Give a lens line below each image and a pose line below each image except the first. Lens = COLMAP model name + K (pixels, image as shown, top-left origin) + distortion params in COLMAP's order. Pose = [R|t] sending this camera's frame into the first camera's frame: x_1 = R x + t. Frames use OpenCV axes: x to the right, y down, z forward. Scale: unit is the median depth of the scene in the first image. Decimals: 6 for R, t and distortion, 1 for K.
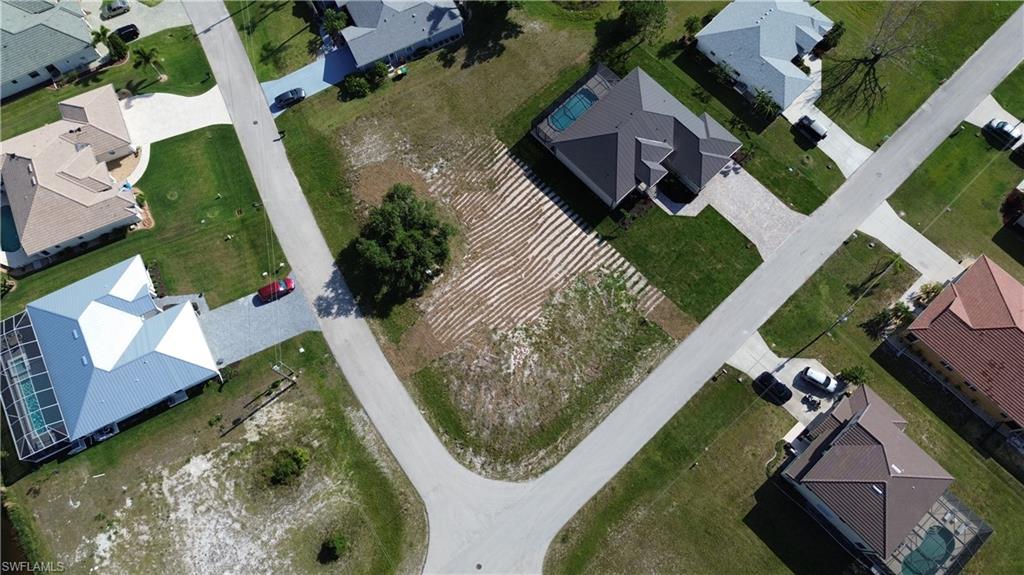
lens RADIAL K [[719.2, 0, 515.9], [0, 719.2, 296.7], [0, 0, 1]] dist [0.059872, -0.062085]
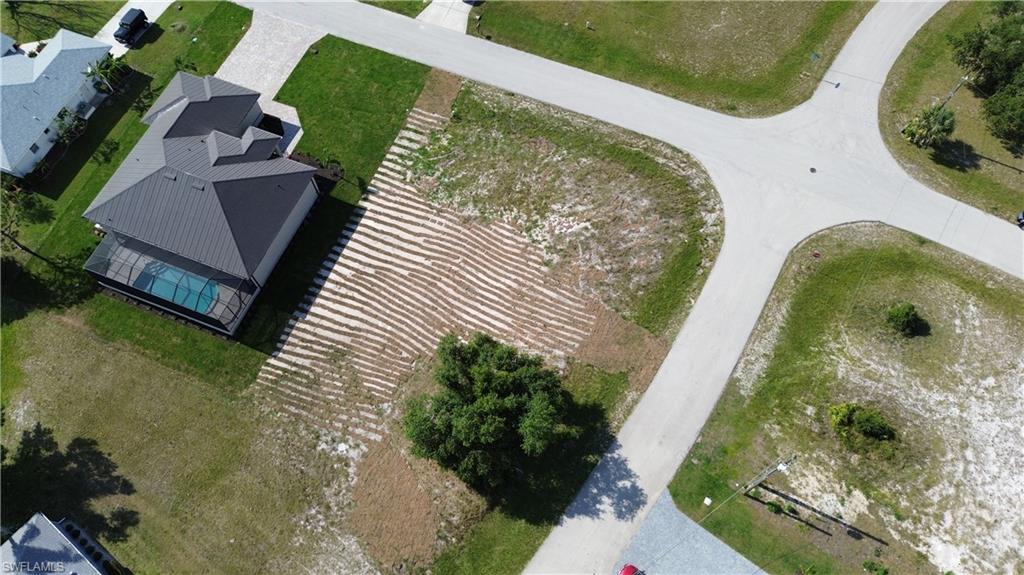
lens RADIAL K [[719.2, 0, 515.9], [0, 719.2, 296.7], [0, 0, 1]] dist [0.059872, -0.062085]
pose [[-0.417876, -0.820461, 0.390158, -0.319046], [0.867575, -0.232930, 0.439383, -0.299482], [-0.269617, 0.522099, 0.809147, 0.433126]]
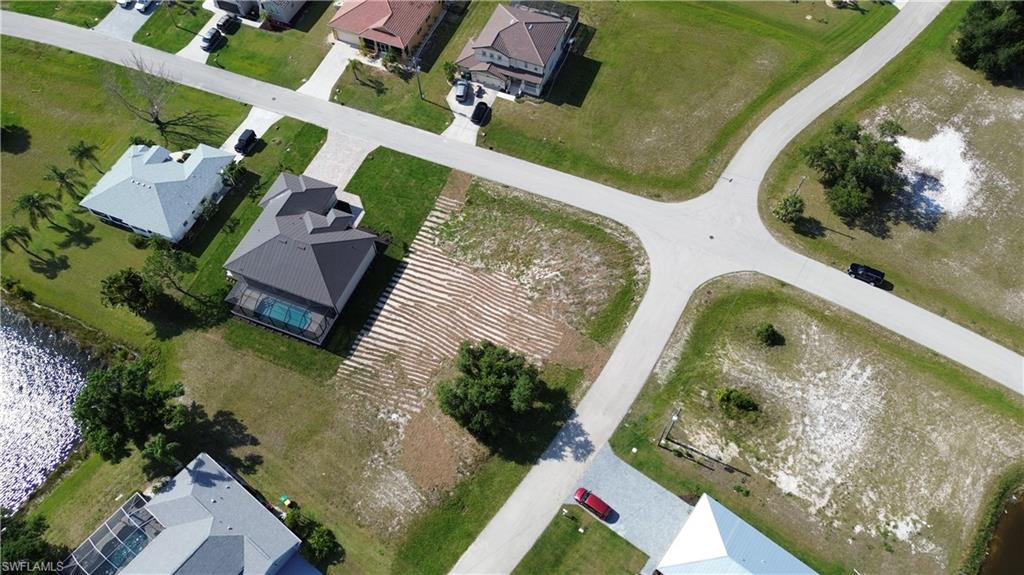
lens RADIAL K [[719.2, 0, 515.9], [0, 719.2, 296.7], [0, 0, 1]] dist [0.059872, -0.062085]
pose [[-0.418834, -0.774700, 0.473727, -0.514767], [0.867269, -0.186660, 0.461523, -0.456067], [-0.269116, 0.604150, 0.750053, 0.197580]]
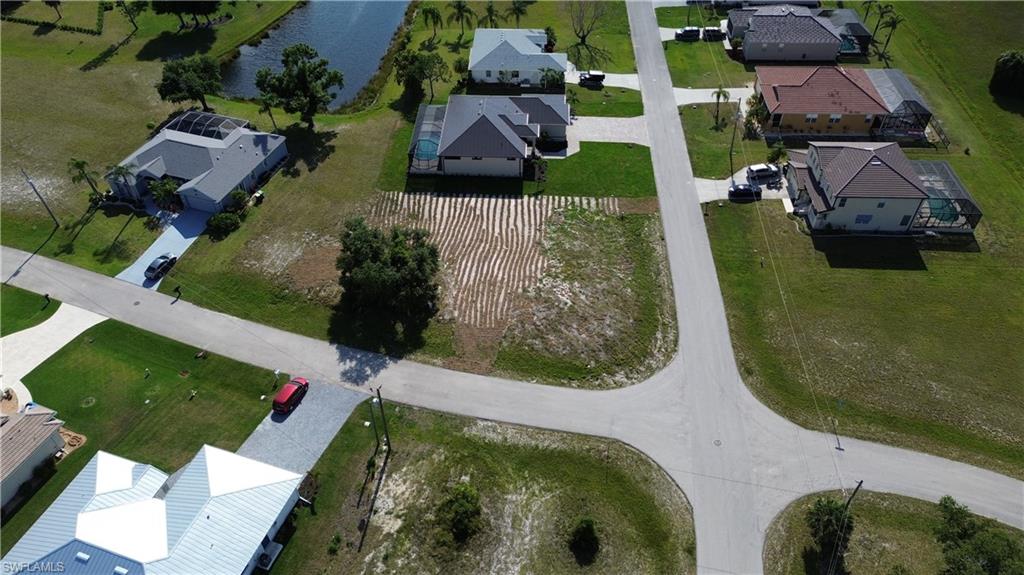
lens RADIAL K [[719.2, 0, 515.9], [0, 719.2, 296.7], [0, 0, 1]] dist [0.059872, -0.062085]
pose [[0.720158, -0.480885, 0.500122, -0.495646], [0.663105, 0.689125, -0.292230, 0.308920], [-0.204118, 0.542085, 0.815156, 0.245976]]
